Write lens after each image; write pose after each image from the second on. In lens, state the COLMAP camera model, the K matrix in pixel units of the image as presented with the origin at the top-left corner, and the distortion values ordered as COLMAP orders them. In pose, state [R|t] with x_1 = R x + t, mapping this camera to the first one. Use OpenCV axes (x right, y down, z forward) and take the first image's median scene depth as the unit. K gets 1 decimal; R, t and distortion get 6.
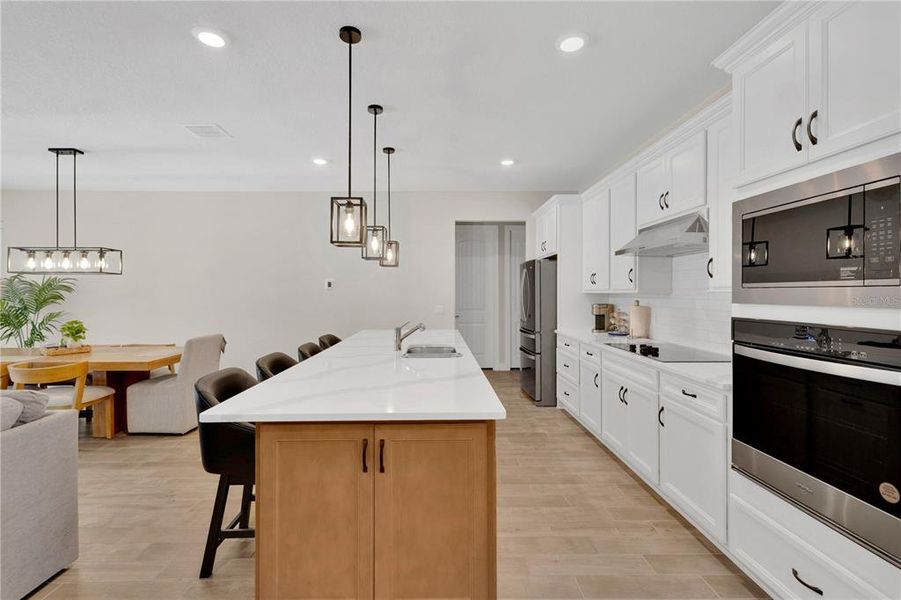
lens RADIAL K [[420.3, 0, 448.2], [0, 420.3, 292.8], [0, 0, 1]] dist [0.008943, 0.001370]
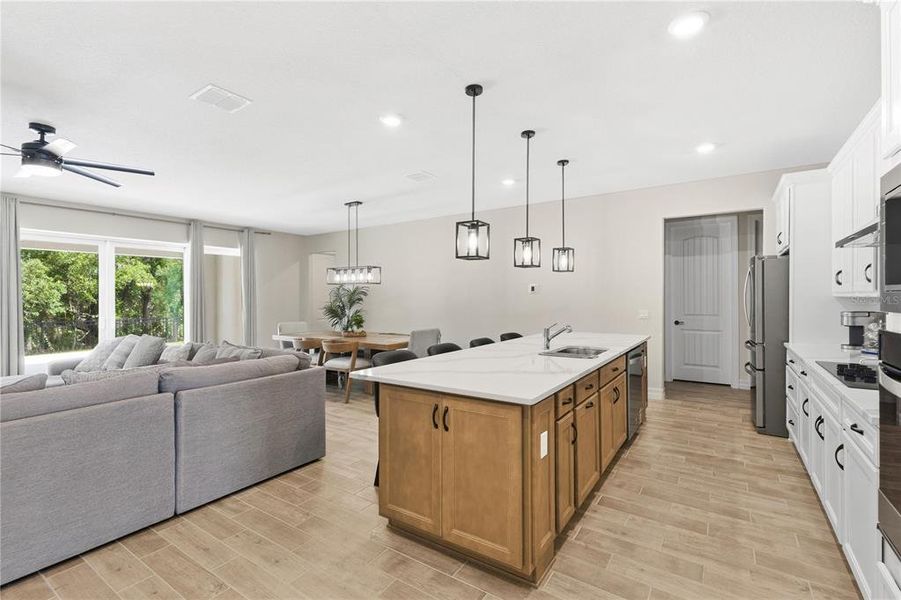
lens RADIAL K [[420.3, 0, 450.6], [0, 420.3, 294.6], [0, 0, 1]] dist [0.008943, 0.001370]
pose [[0.817464, -0.002333, -0.575974, 0.260101], [0.000633, 0.999995, -0.003152, -0.001646], [0.575979, 0.002212, 0.817462, -0.037035]]
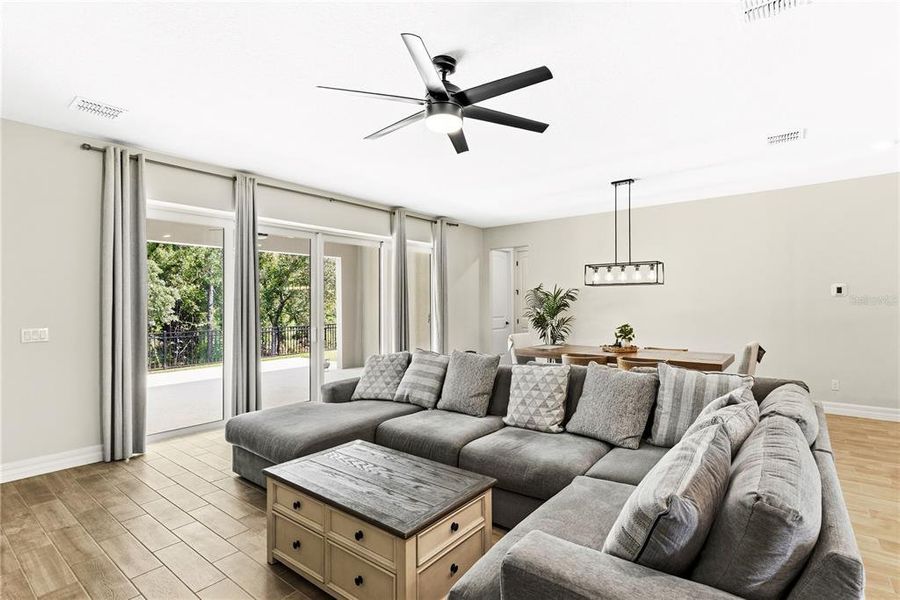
lens RADIAL K [[469.7, 0, 453.6], [0, 469.7, 301.5], [0, 0, 1]] dist [0.006496, 0.000289]
pose [[0.782297, -0.003540, -0.622895, -0.454014], [0.003644, 0.999993, -0.001107, 0.001199], [0.622895, -0.001404, 0.782304, -0.328245]]
